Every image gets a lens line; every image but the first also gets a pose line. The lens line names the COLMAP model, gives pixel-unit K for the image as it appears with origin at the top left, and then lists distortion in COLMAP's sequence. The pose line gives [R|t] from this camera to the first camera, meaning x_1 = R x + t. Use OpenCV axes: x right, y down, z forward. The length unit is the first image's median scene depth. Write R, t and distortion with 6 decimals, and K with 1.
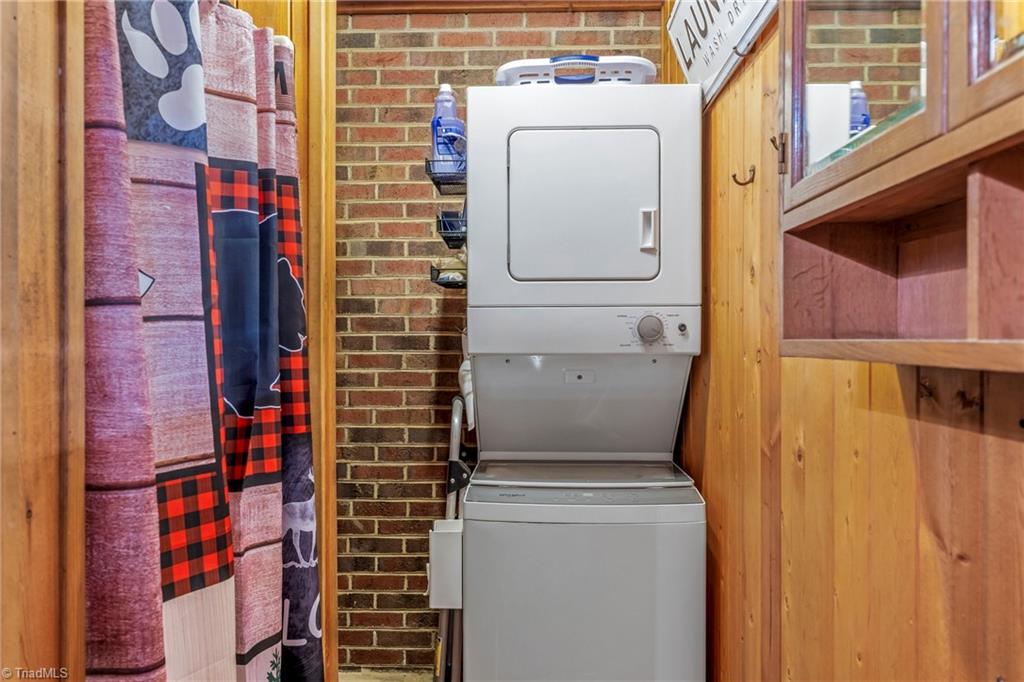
lens RADIAL K [[752.3, 0, 513.4], [0, 752.3, 345.9], [0, 0, 1]] dist [0.006388, -0.001614]
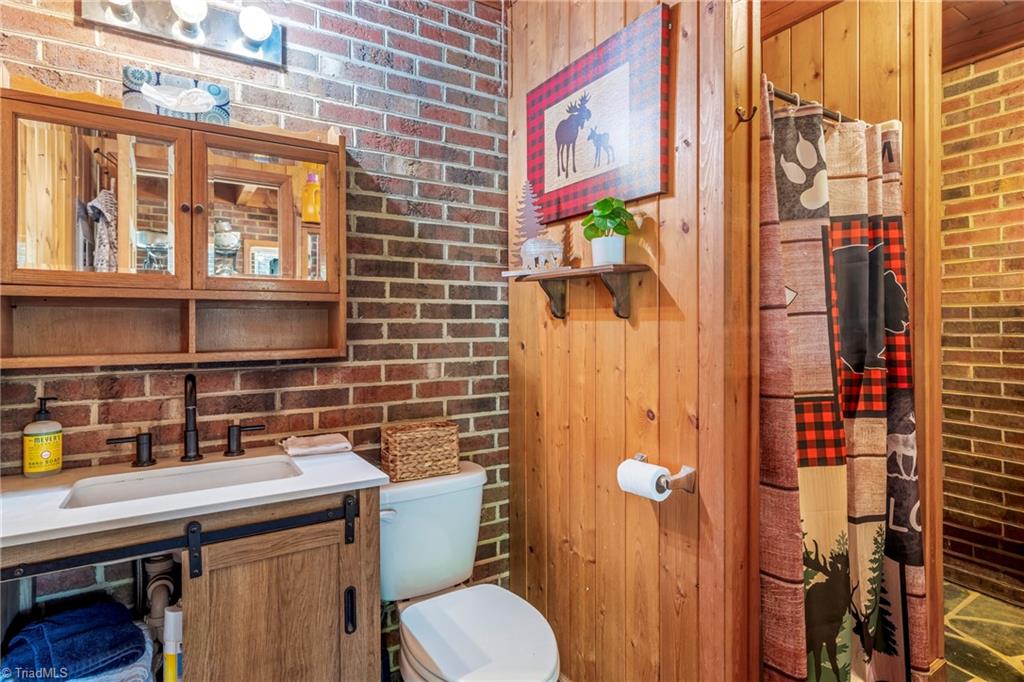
lens RADIAL K [[526.8, 0, 511.2], [0, 526.8, 336.9], [0, 0, 1]] dist [0.000020, -0.000272]
pose [[0.561817, 0.006955, -0.827232, 0.184661], [0.001437, 0.999955, 0.009383, 0.006055], [0.827260, -0.006461, 0.561782, -0.286940]]
